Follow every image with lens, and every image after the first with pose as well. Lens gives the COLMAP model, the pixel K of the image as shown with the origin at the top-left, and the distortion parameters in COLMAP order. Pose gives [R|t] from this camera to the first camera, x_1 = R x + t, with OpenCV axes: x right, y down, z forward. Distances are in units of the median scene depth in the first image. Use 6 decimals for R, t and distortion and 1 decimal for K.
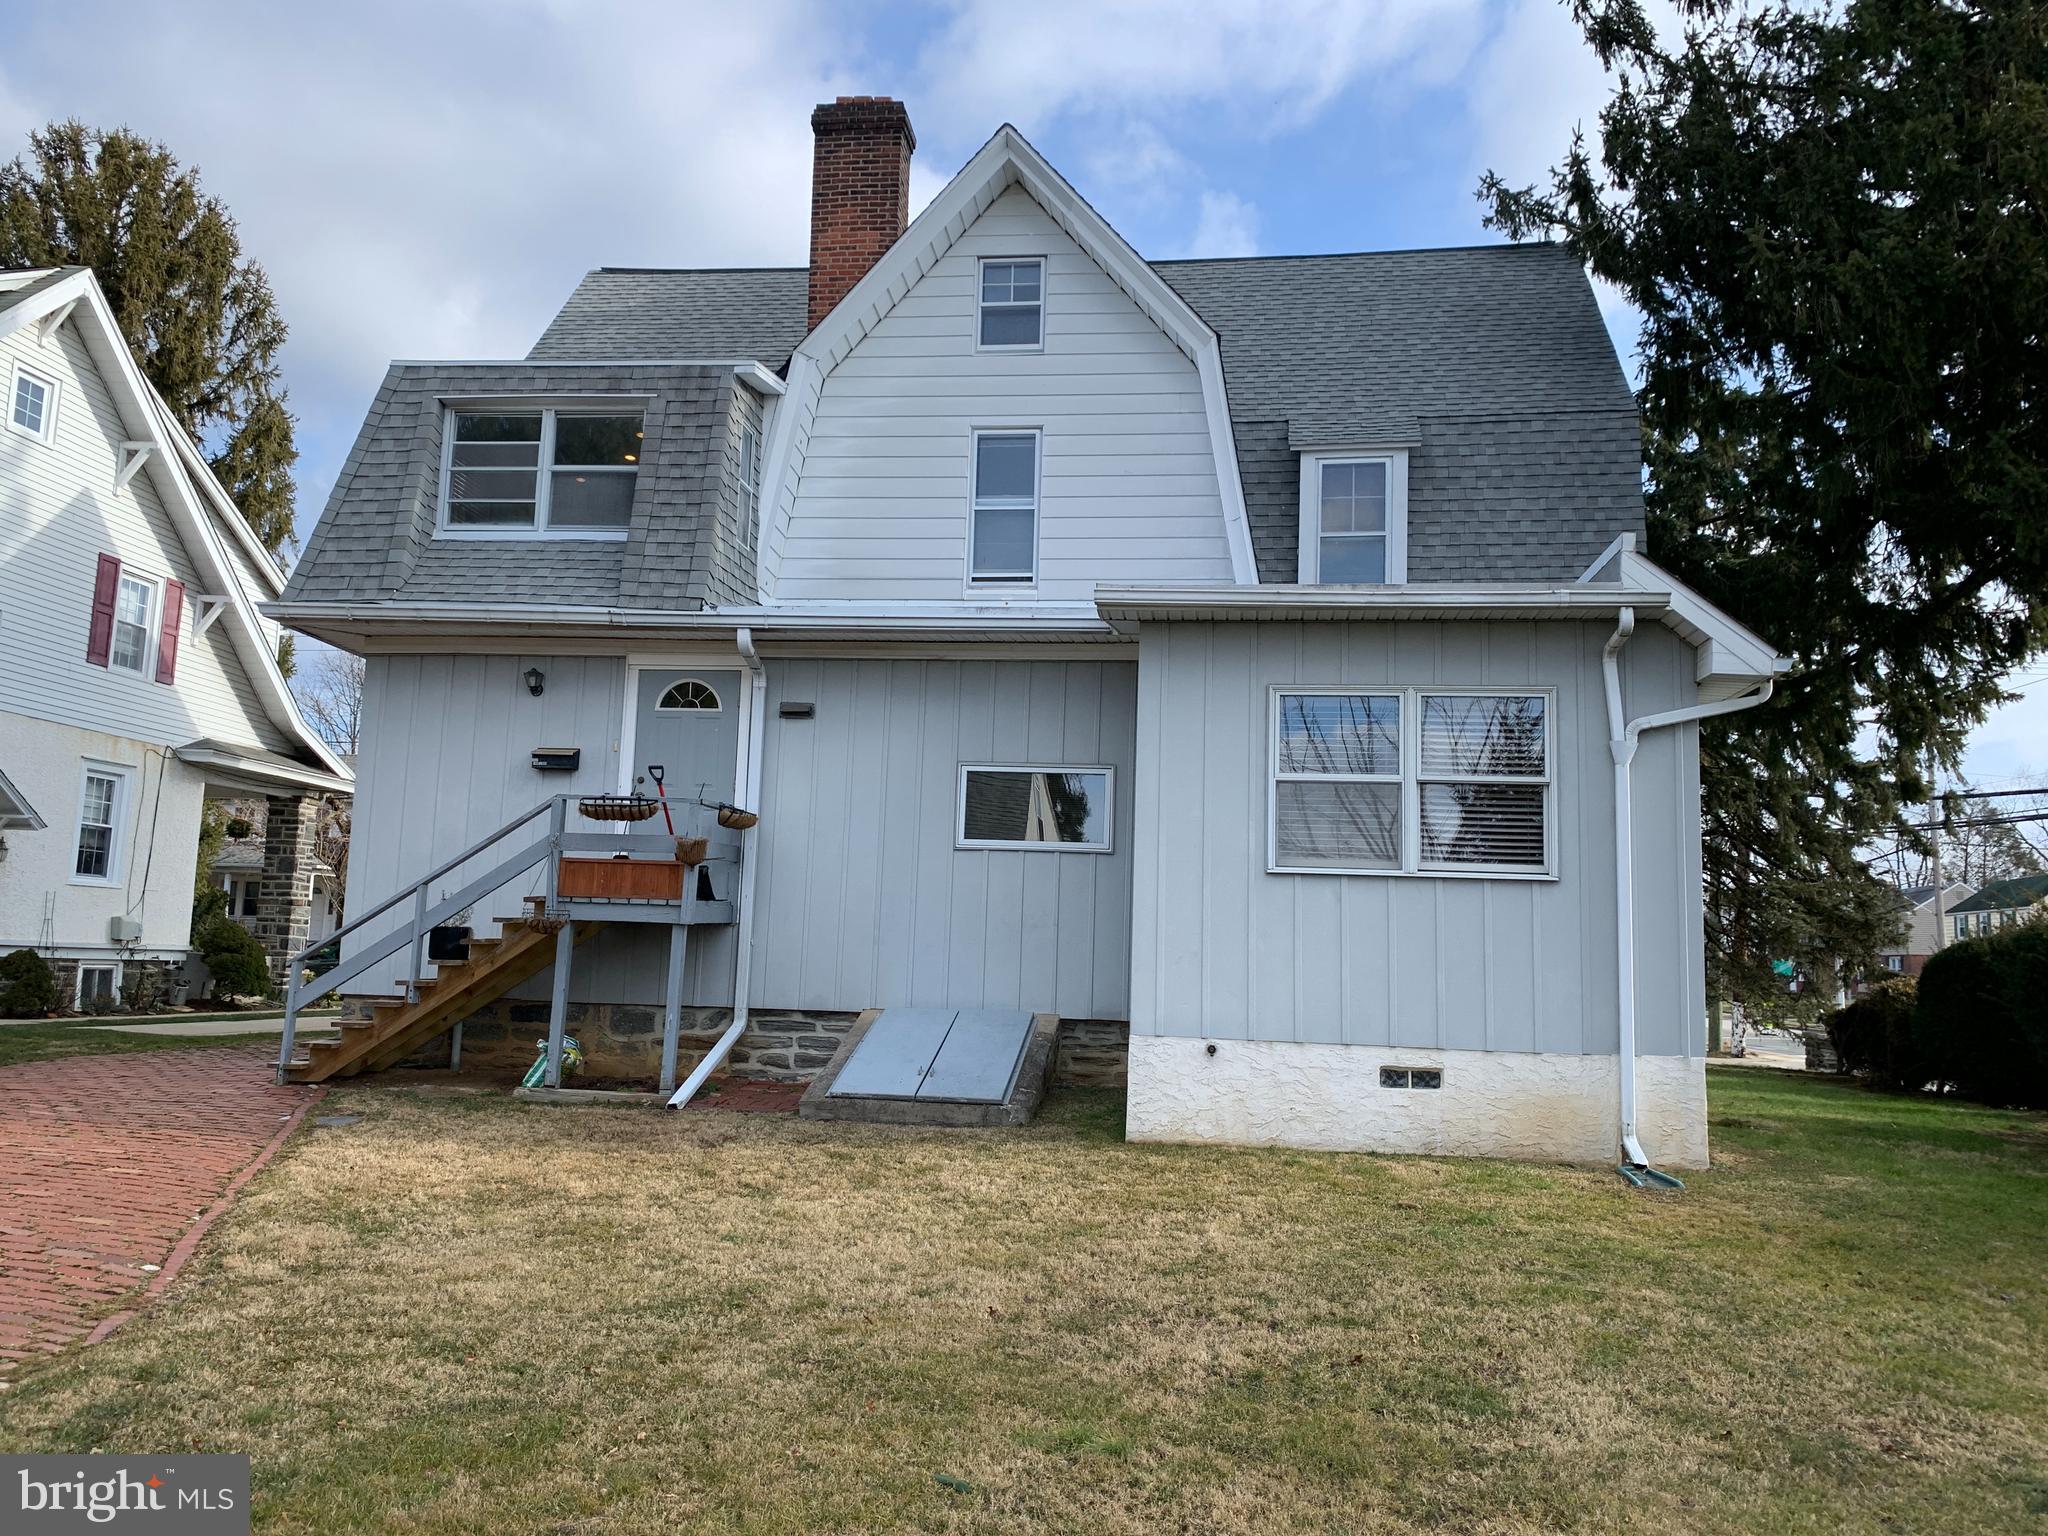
lens RADIAL K [[1582.8, 0, 1031.0], [0, 1582.8, 764.3], [0, 0, 1]] dist [0.009556, -0.006713]
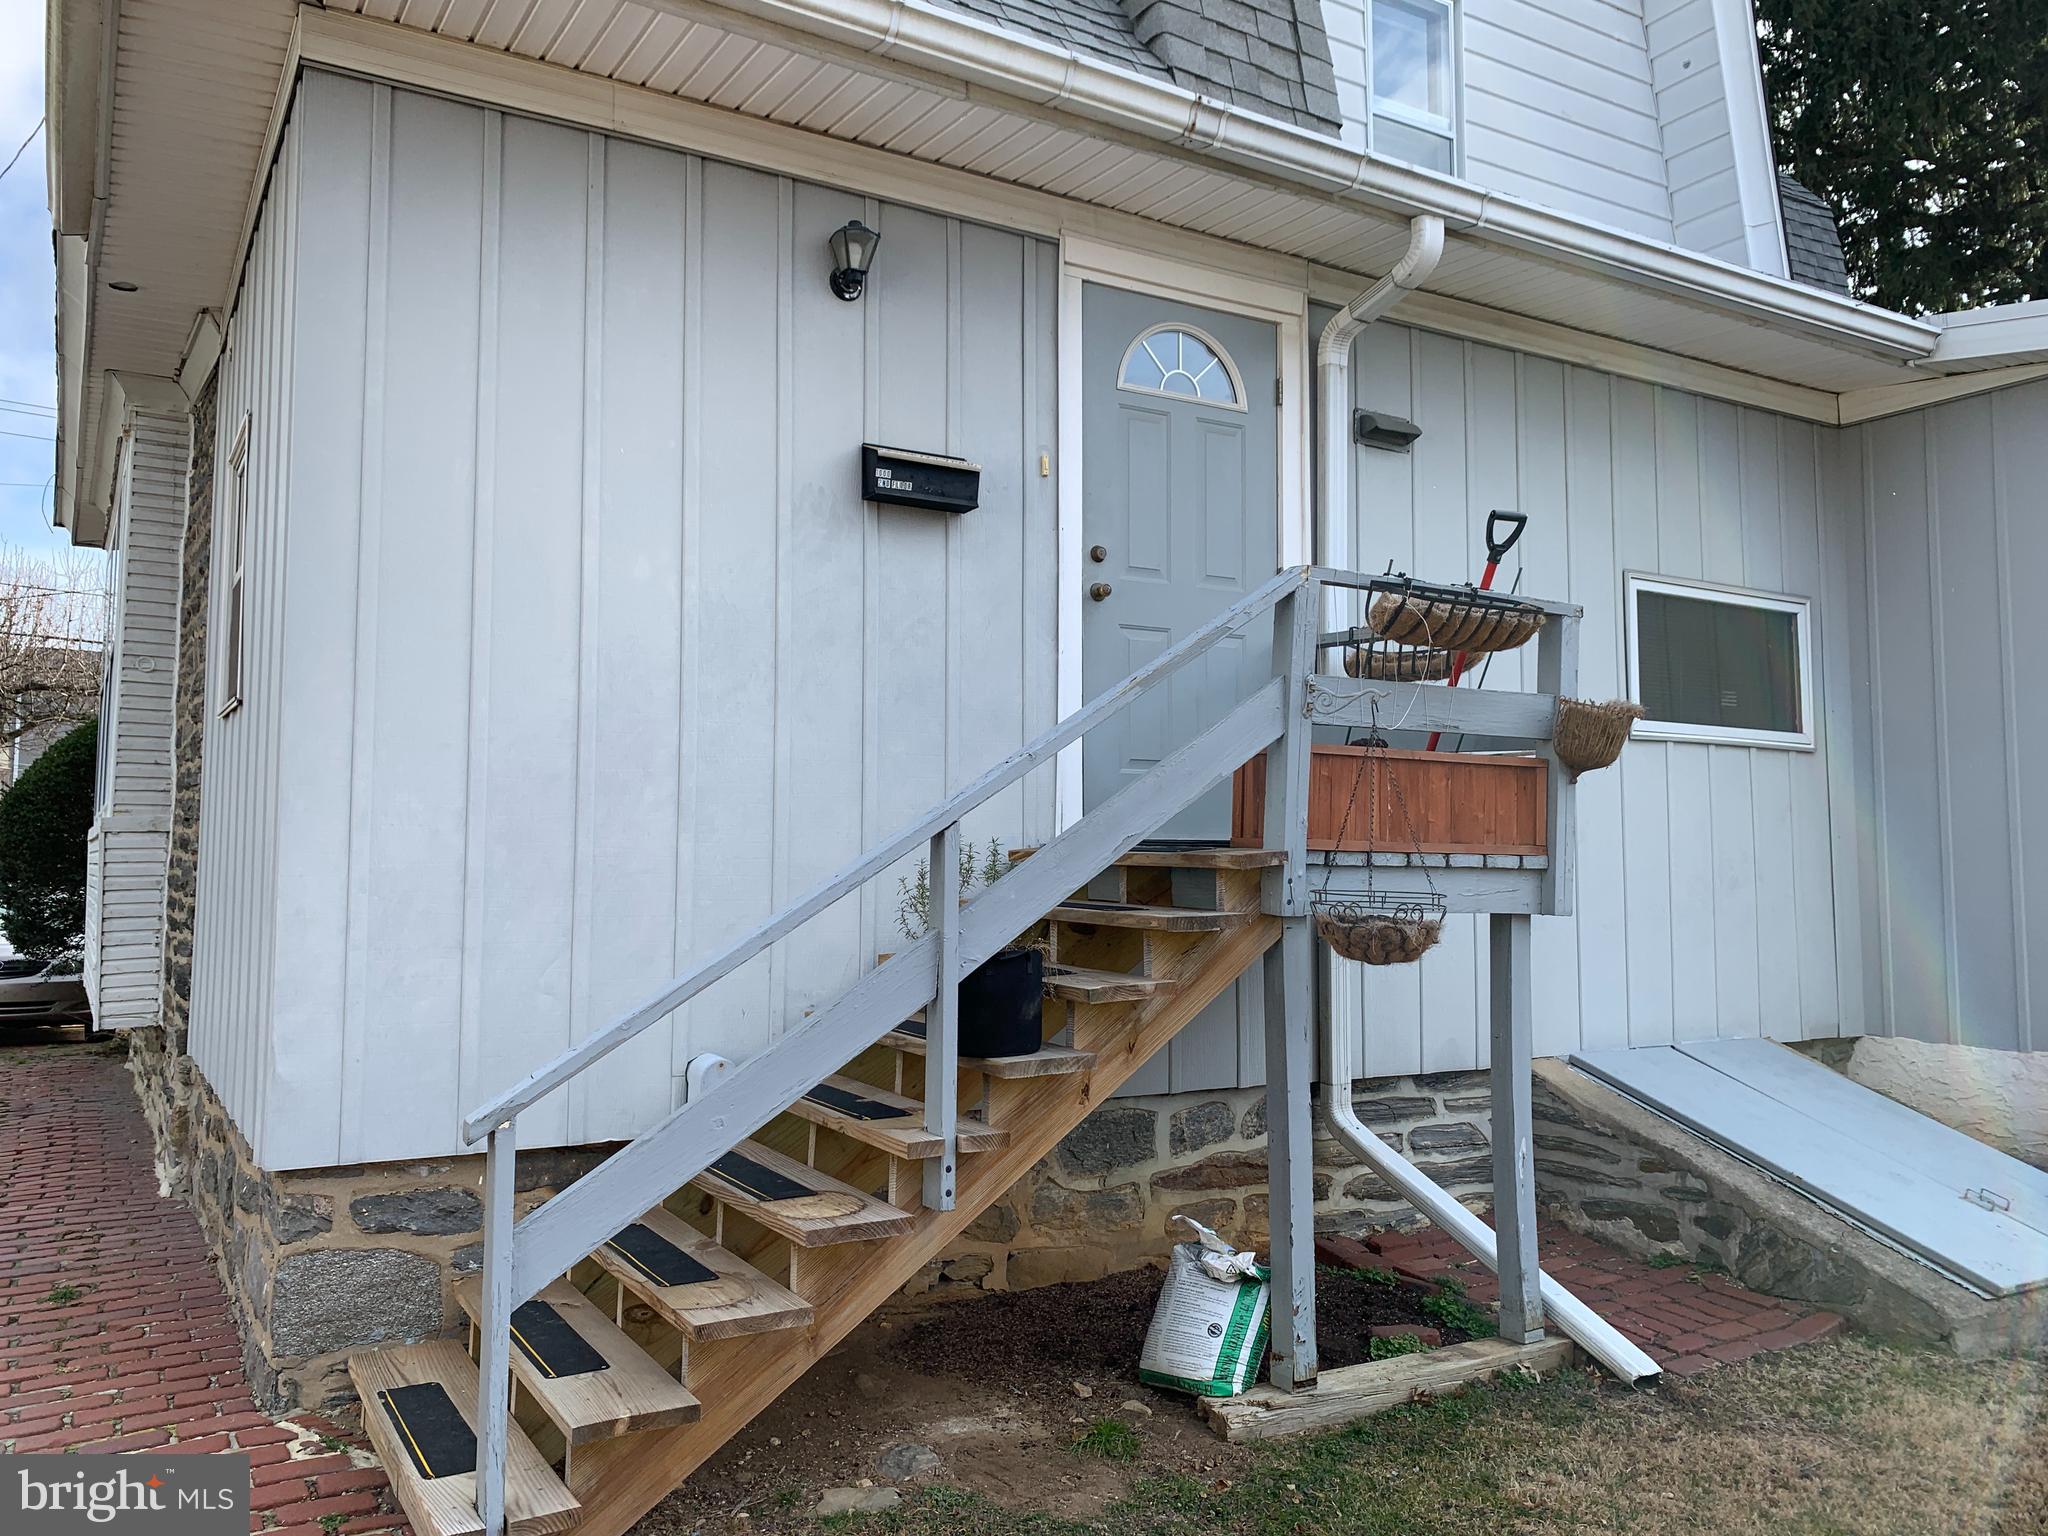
lens RADIAL K [[1582.8, 0, 1019.1], [0, 1582.8, 767.6], [0, 0, 1]] dist [0.009556, -0.006713]
pose [[0.807653, 0.012341, 0.589529, -0.514637], [-0.057734, 0.996632, 0.058232, 0.043748], [-0.586825, -0.081067, 0.805646, 0.691488]]
